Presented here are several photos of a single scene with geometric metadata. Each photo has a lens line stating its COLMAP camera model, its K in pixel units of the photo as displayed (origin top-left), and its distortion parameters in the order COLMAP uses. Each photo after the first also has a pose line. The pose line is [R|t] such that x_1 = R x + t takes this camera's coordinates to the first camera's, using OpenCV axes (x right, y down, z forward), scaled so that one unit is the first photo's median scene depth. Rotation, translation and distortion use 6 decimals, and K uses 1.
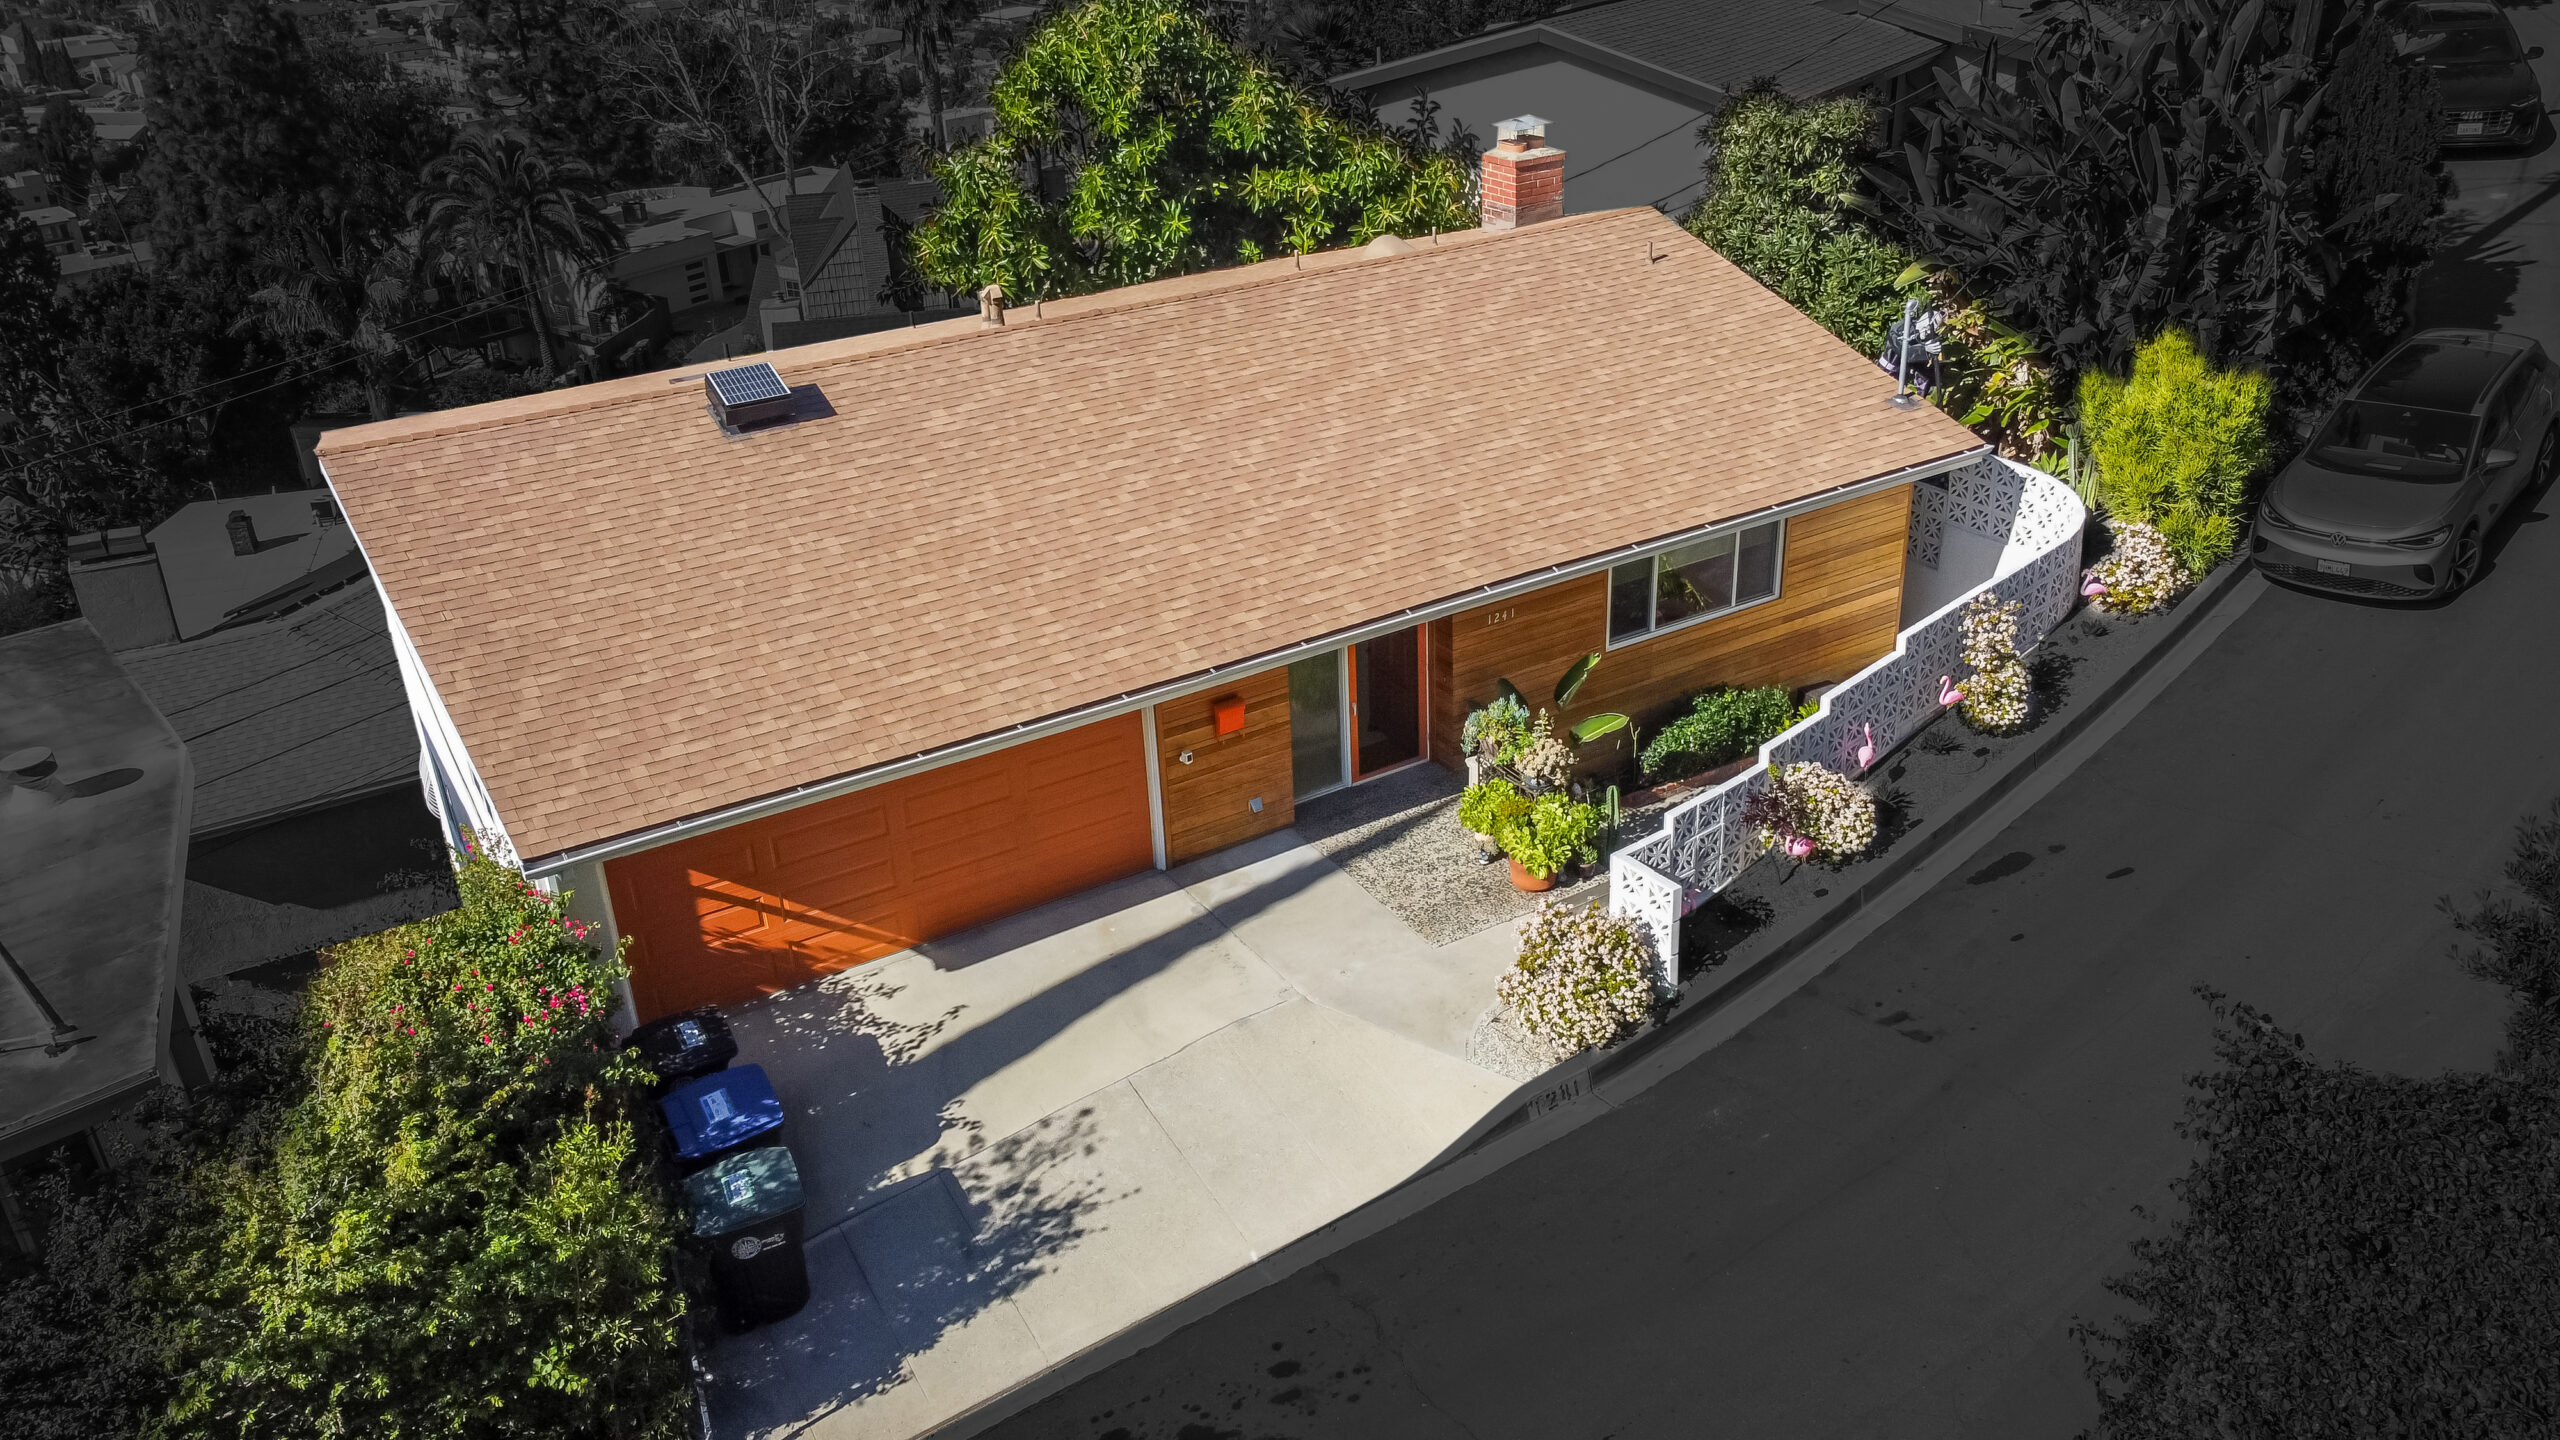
lens RADIAL K [[1954.7, 0, 1291.8], [0, 1954.7, 708.6], [0, 0, 1]] dist [-0.010231, 0.007474]
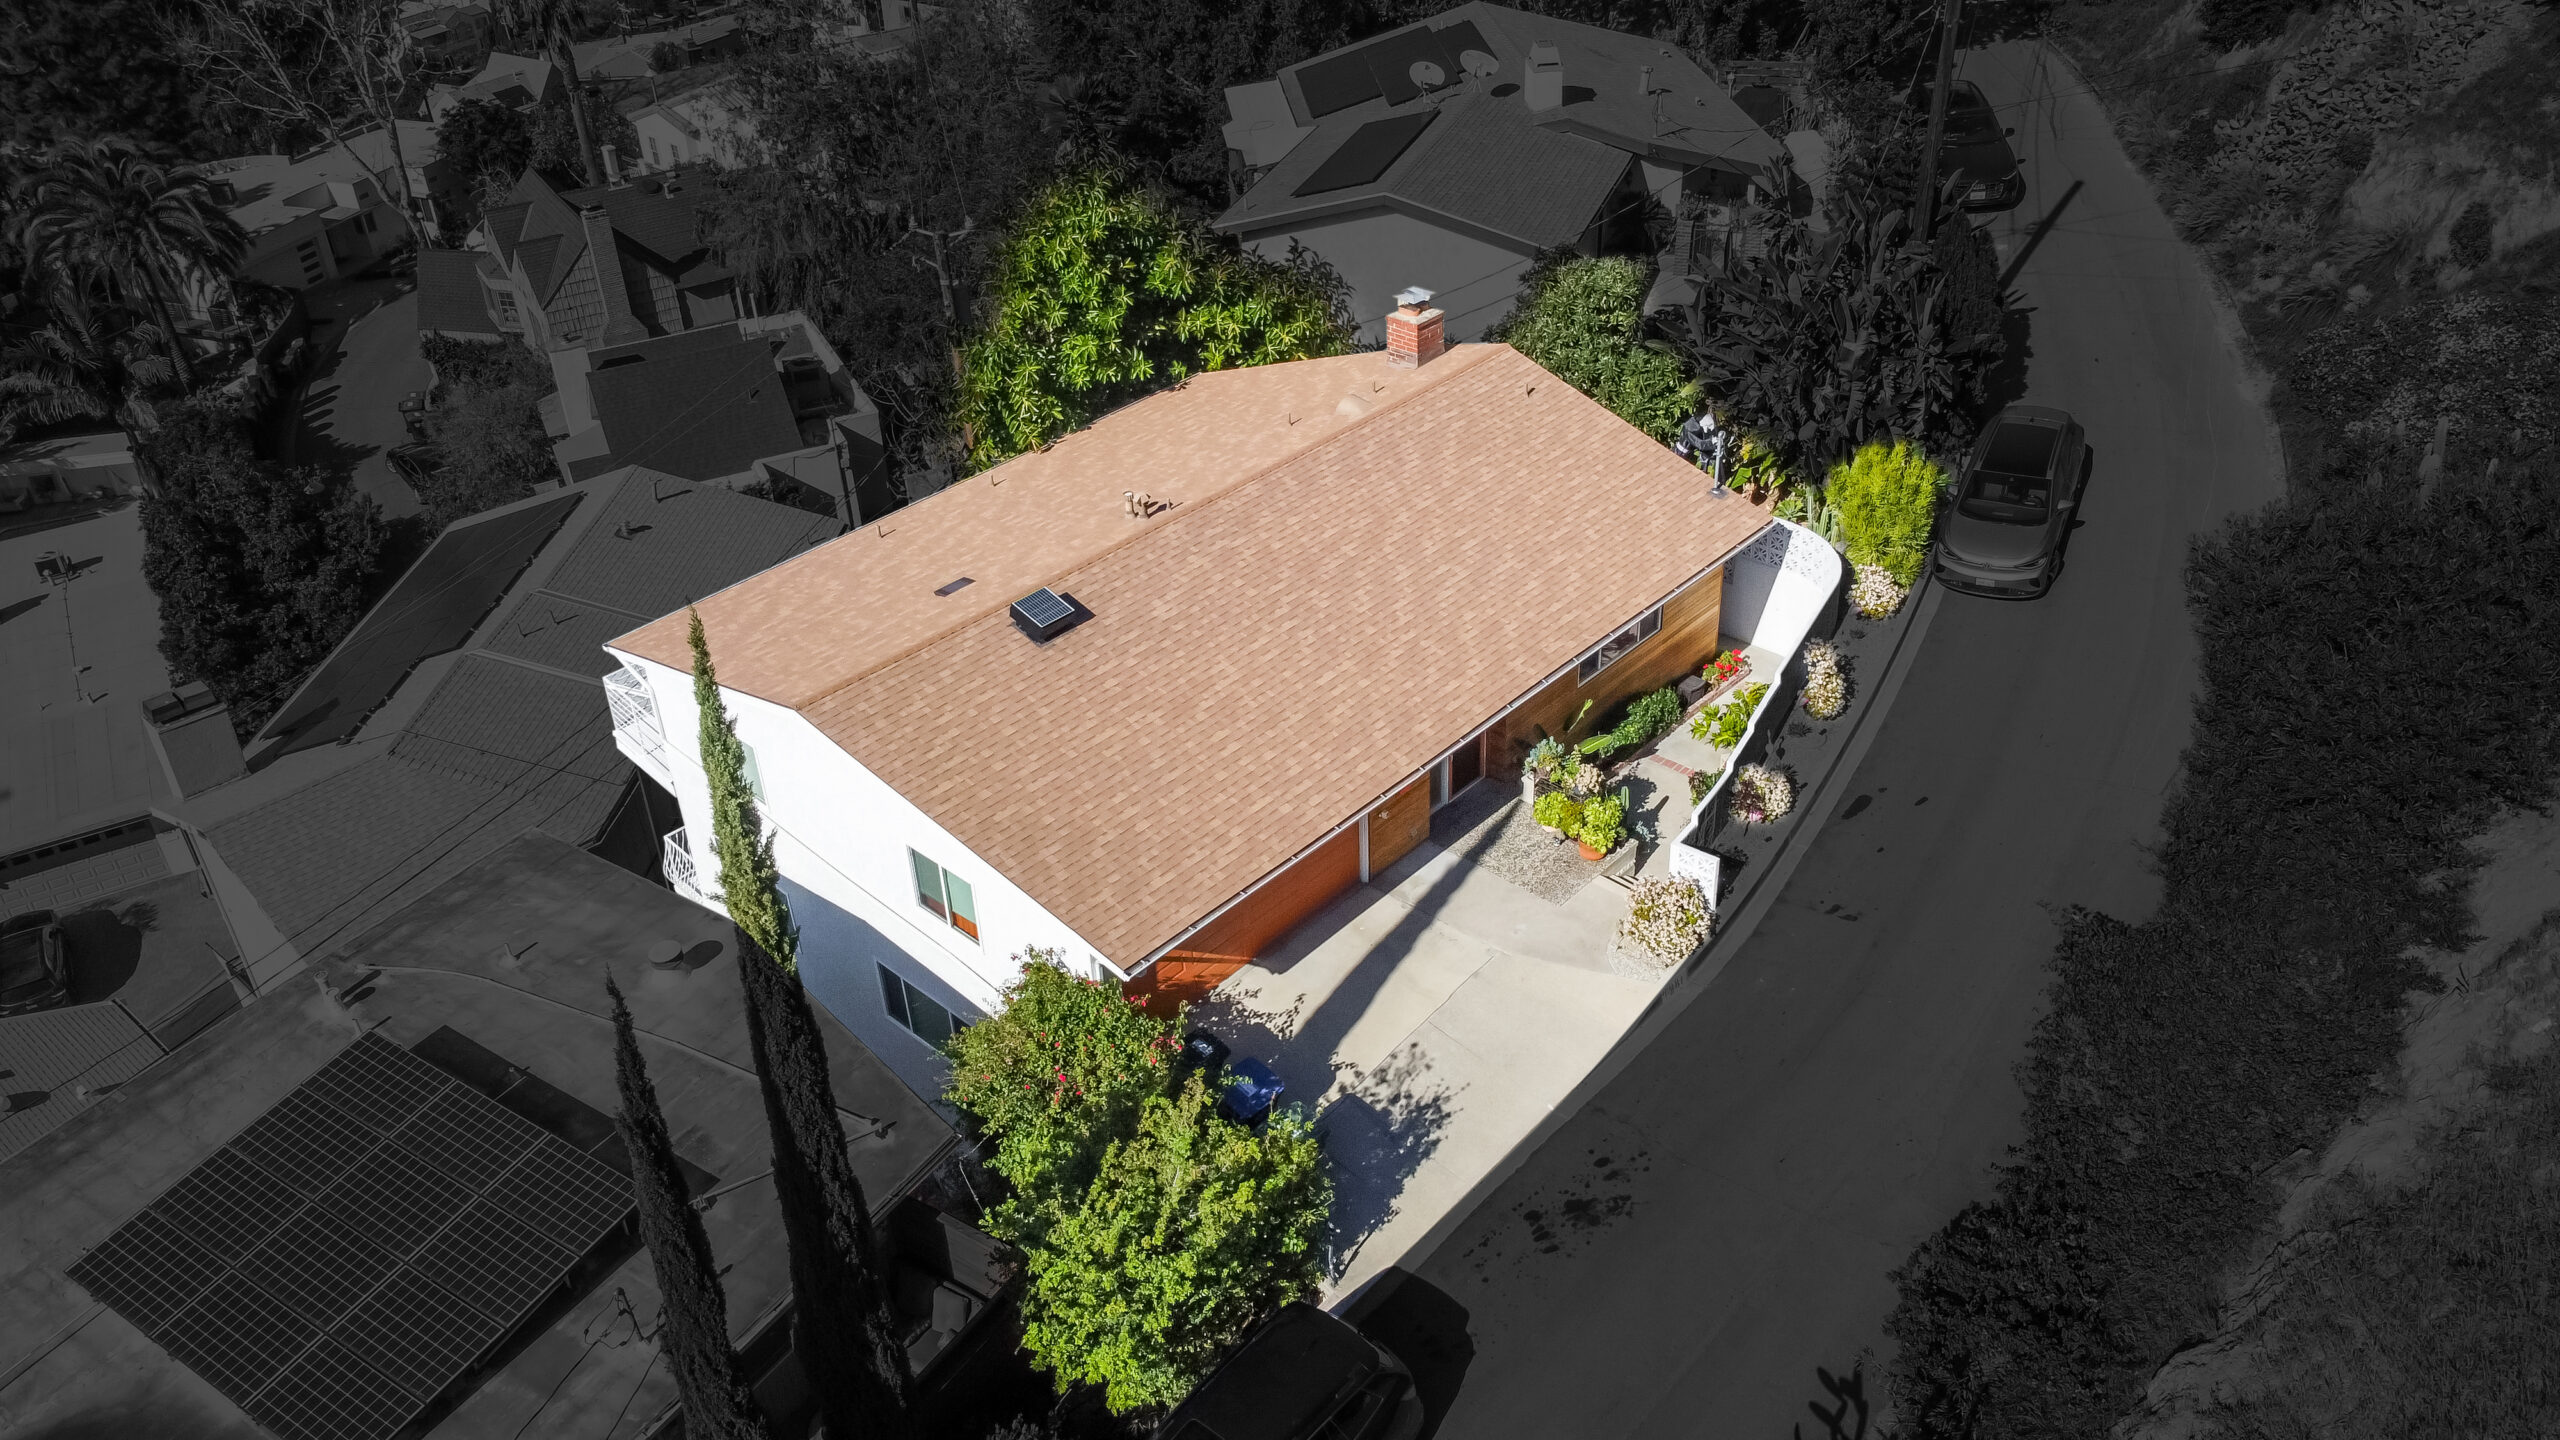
lens RADIAL K [[1954.7, 0, 1291.8], [0, 1954.7, 708.6], [0, 0, 1]] dist [-0.010231, 0.007474]
pose [[0.957892, -0.151262, 0.244056, -0.467442], [0.124245, 0.984646, 0.122622, -0.246622], [-0.258856, -0.087136, 0.961977, -0.475817]]
